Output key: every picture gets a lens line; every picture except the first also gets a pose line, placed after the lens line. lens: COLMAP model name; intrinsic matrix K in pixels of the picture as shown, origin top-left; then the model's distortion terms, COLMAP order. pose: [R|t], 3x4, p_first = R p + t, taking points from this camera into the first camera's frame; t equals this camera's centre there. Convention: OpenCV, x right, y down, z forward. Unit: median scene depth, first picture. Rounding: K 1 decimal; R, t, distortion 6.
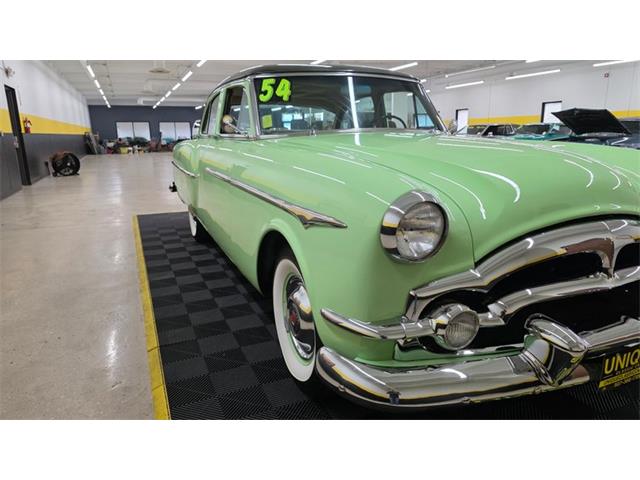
lens RADIAL K [[430.0, 0, 320.0], [0, 430.0, 240.0], [0, 0, 1]] dist [0.047706, -0.039884]
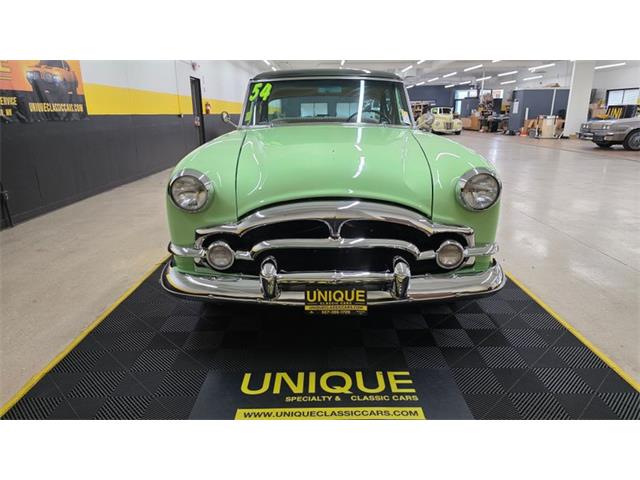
lens RADIAL K [[430.0, 0, 320.0], [0, 430.0, 240.0], [0, 0, 1]] dist [0.047706, -0.039884]
pose [[0.915046, 0.120947, -0.384788, 0.629776], [-0.102191, 0.992375, 0.068909, -0.003681], [0.390189, -0.023734, 0.920429, -0.170072]]
